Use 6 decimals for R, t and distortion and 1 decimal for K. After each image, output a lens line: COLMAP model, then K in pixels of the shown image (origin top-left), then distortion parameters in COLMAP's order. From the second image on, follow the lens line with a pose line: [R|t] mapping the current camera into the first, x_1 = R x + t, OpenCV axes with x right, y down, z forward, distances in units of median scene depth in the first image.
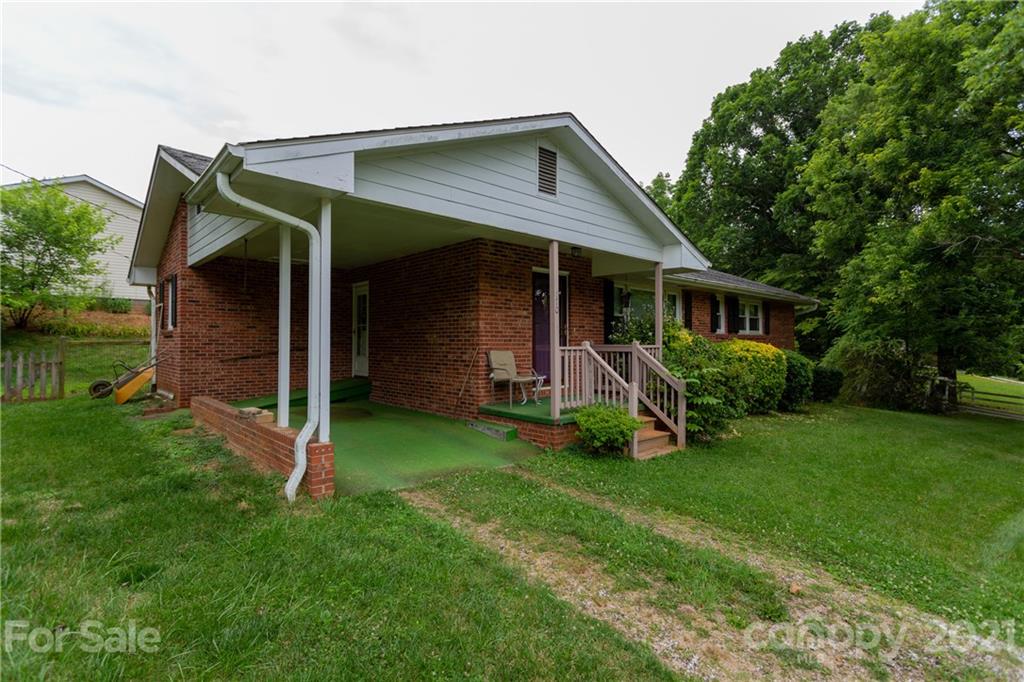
lens RADIAL K [[500.0, 0, 512.5], [0, 500.0, 339.6], [0, 0, 1]] dist [0.029547, 0.000697]
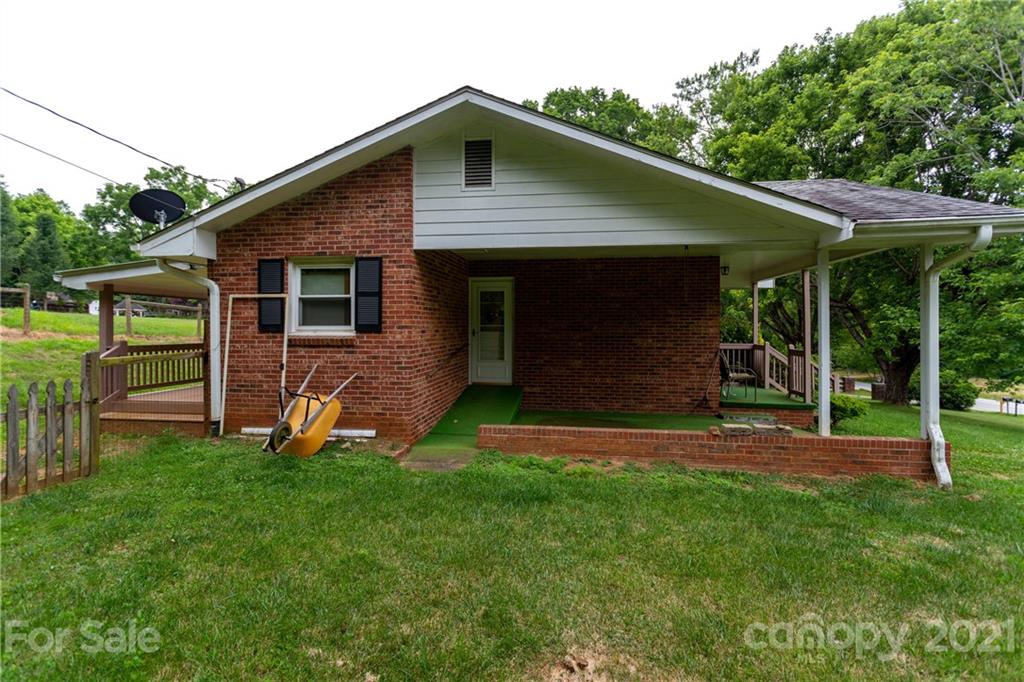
lens RADIAL K [[500.0, 0, 512.8], [0, 500.0, 338.8], [0, 0, 1]] dist [0.029547, 0.000697]
pose [[0.765068, -0.020270, 0.643630, -0.983309], [-0.003036, 0.999380, 0.035081, -0.043016], [-0.643942, -0.028793, 0.764532, 0.348668]]
